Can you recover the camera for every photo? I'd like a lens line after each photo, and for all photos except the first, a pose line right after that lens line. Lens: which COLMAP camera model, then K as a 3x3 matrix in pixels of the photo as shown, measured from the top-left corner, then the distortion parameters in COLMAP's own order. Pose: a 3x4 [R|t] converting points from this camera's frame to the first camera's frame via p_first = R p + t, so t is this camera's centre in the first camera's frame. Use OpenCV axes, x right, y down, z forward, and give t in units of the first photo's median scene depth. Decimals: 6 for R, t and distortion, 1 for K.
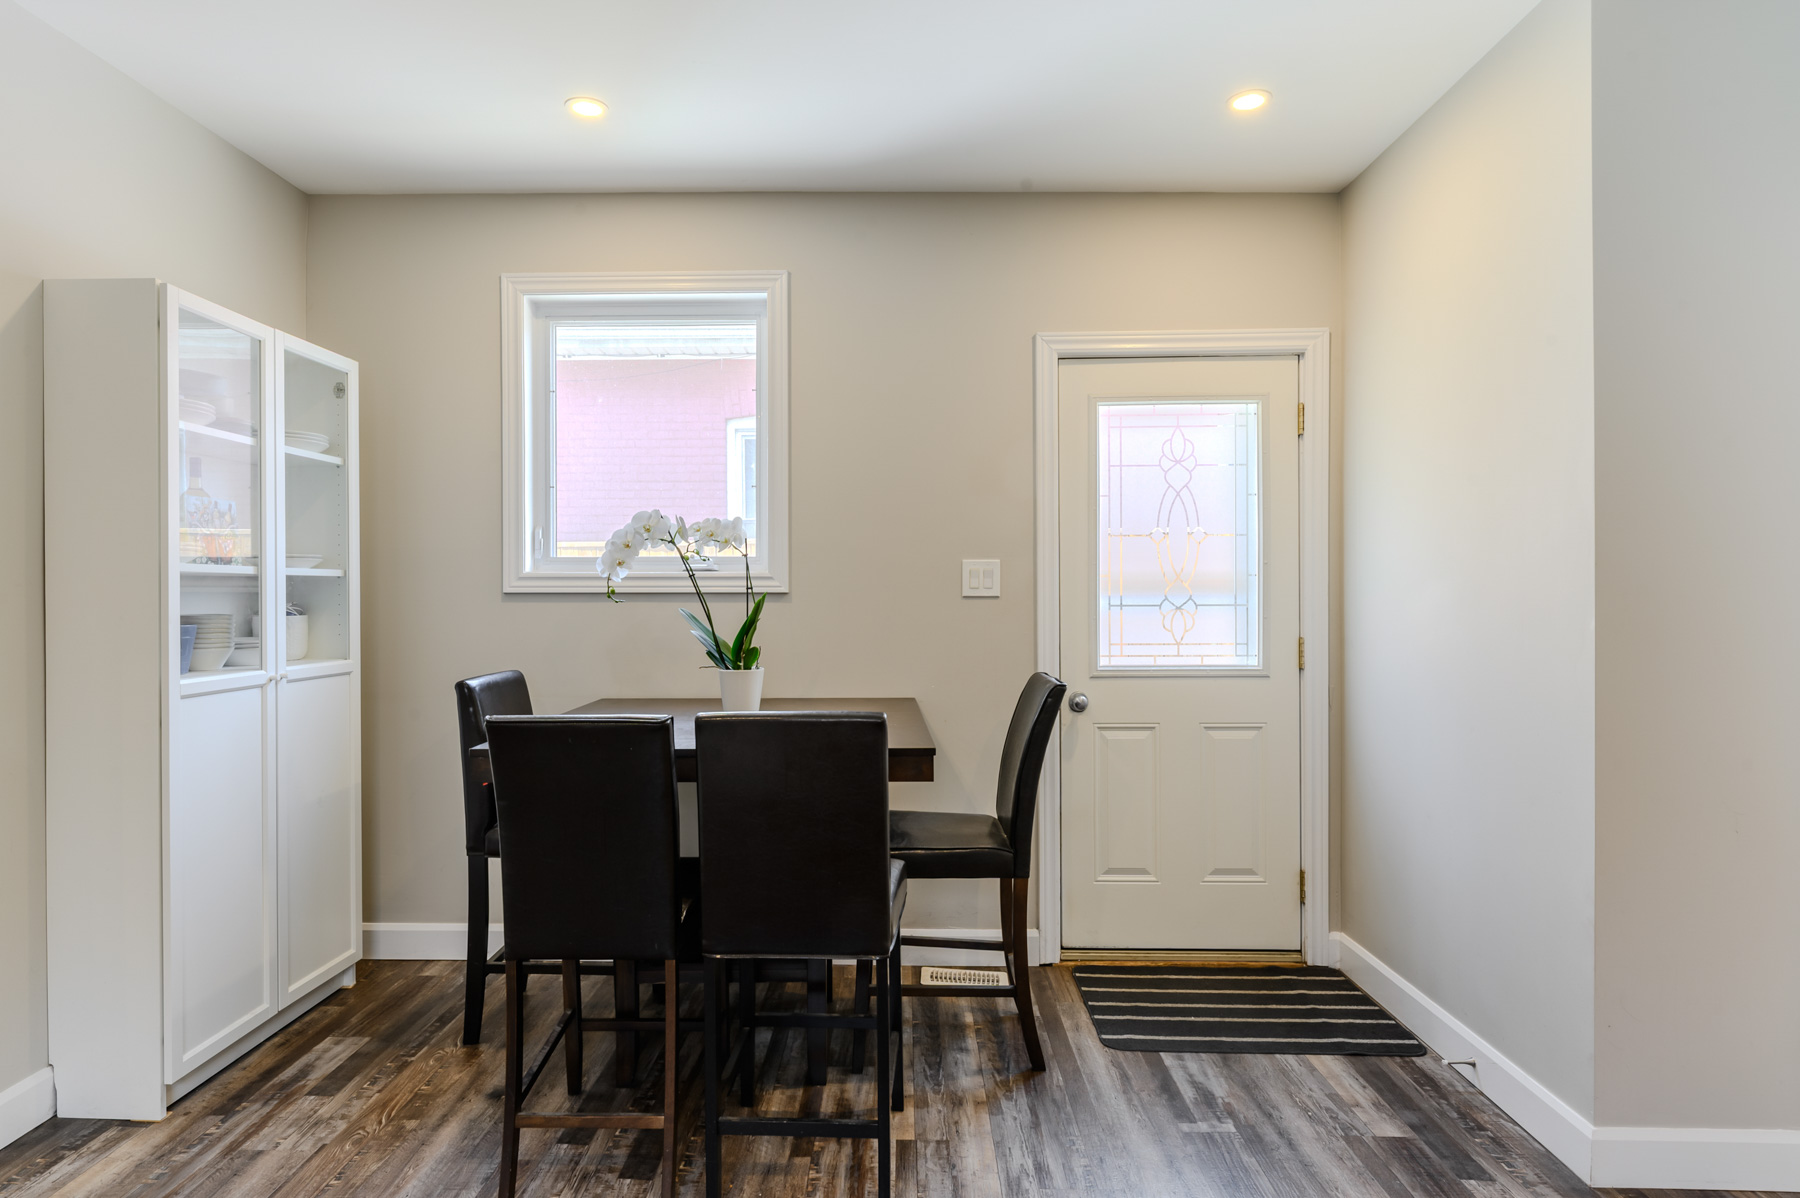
lens RADIAL K [[951.6, 0, 900.0], [0, 951.6, 599.0], [0, 0, 1]] dist [-0.000713, -0.000216]
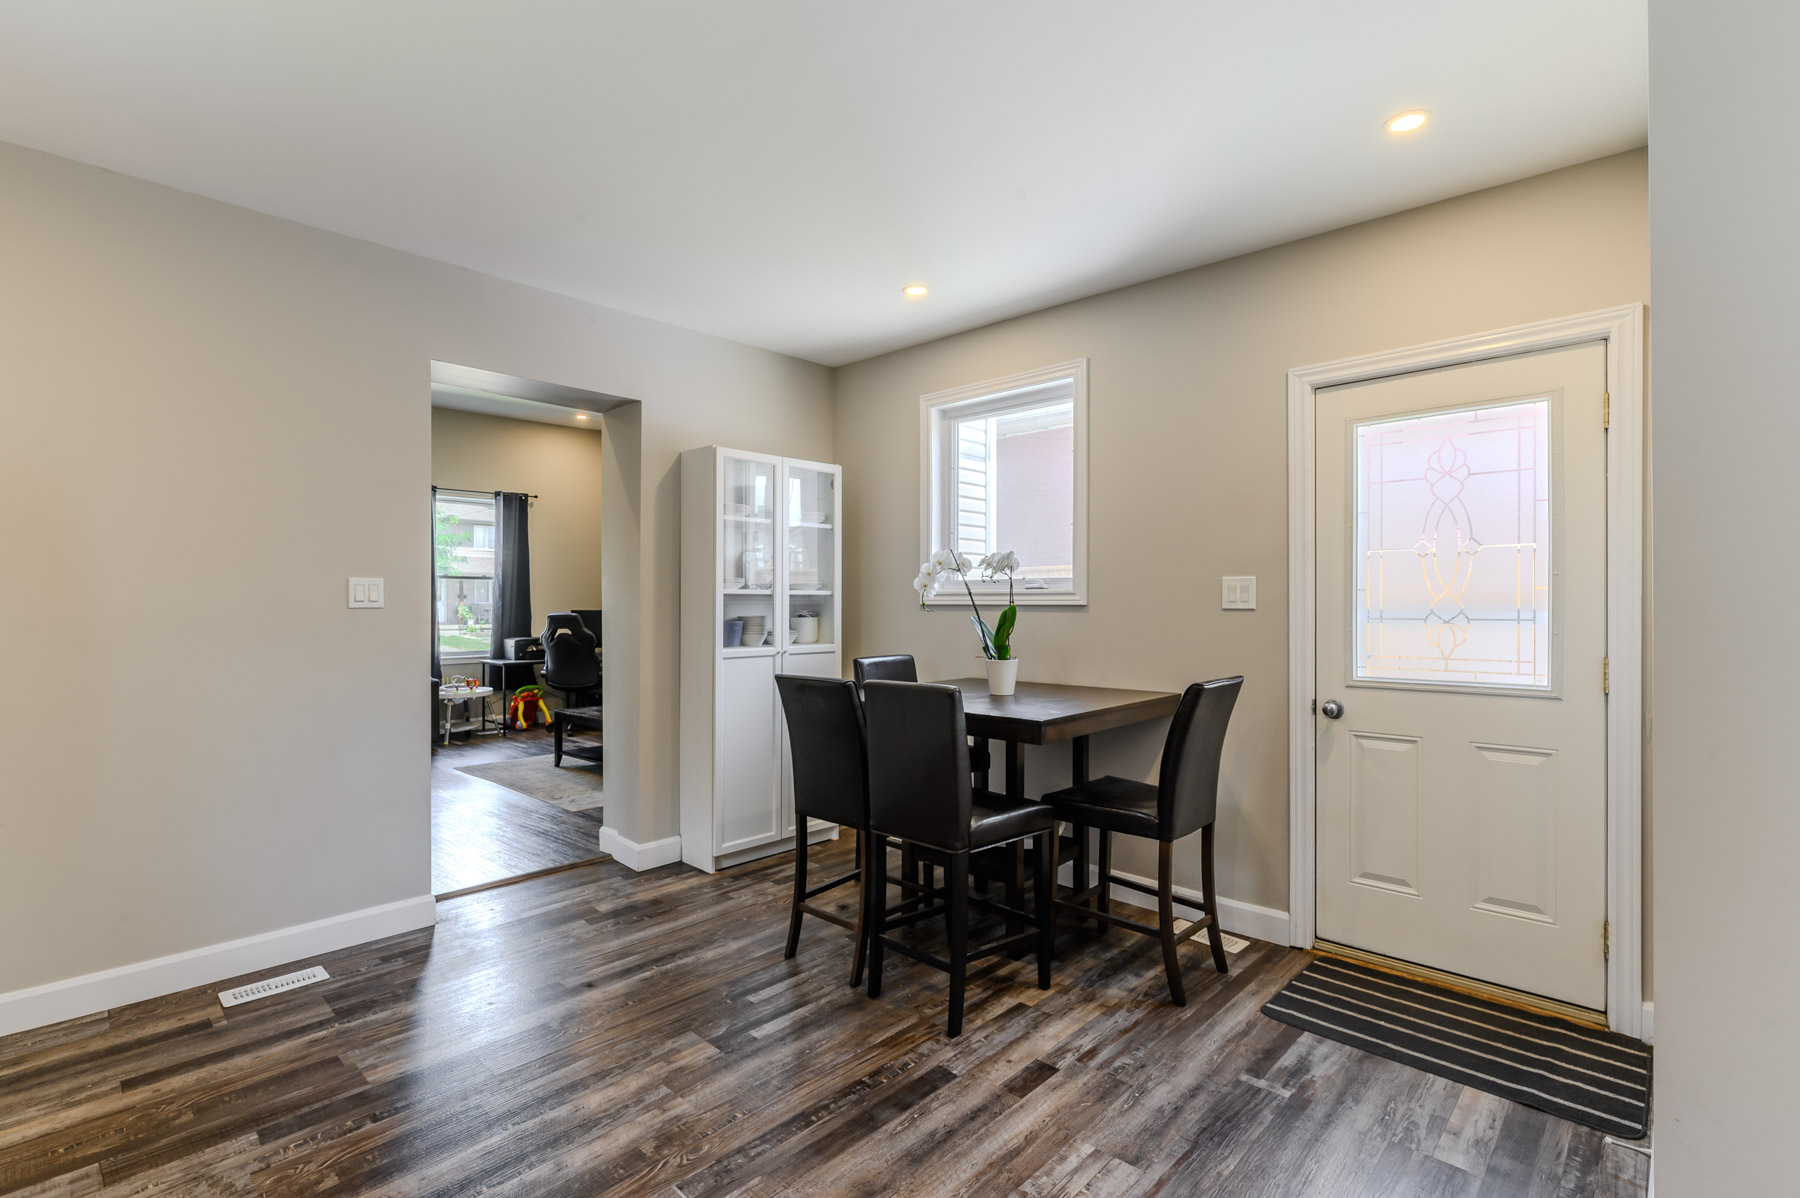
lens RADIAL K [[824.1, 0, 900.4], [0, 824.1, 603.0], [0, 0, 1]] dist [-0.000497, -0.000371]
pose [[0.746178, 0.001602, -0.665744, 0.478579], [-0.006440, 0.999968, -0.004812, -0.002629], [0.665715, 0.007878, 0.746165, -0.008801]]
